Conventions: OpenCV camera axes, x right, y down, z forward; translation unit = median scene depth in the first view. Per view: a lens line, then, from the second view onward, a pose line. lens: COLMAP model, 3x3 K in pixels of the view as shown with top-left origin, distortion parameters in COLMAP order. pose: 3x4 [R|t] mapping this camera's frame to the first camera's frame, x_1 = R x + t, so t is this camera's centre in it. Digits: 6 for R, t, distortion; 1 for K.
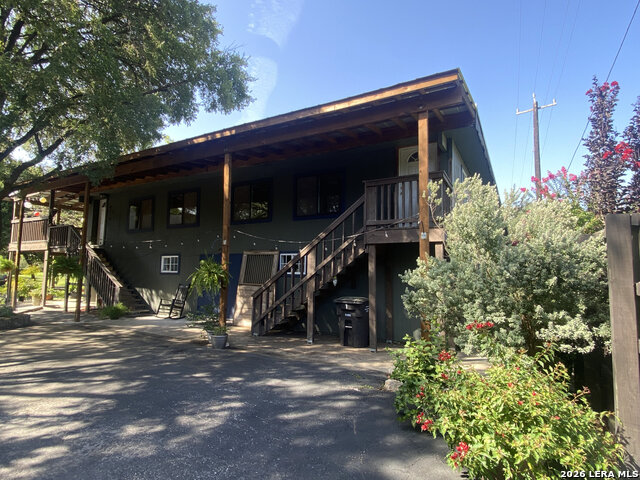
lens RADIAL K [[339.3, 0, 319.9], [0, 339.3, 239.6], [0, 0, 1]] dist [-0.005979, -0.007251]
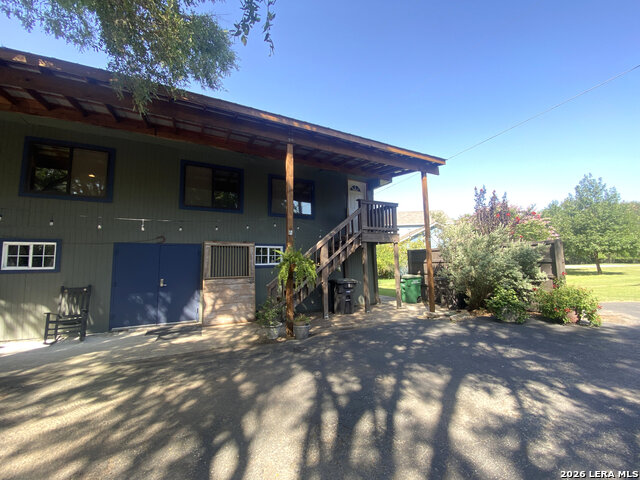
lens RADIAL K [[256.6, 0, 320.4], [0, 256.6, 241.0], [0, 0, 1]] dist [-0.005289, -0.001221]
pose [[0.550109, 0.053801, 0.833358, -0.861362], [-0.054446, 0.998110, -0.028497, 0.049484], [-0.833316, -0.029696, 0.551999, 0.515525]]
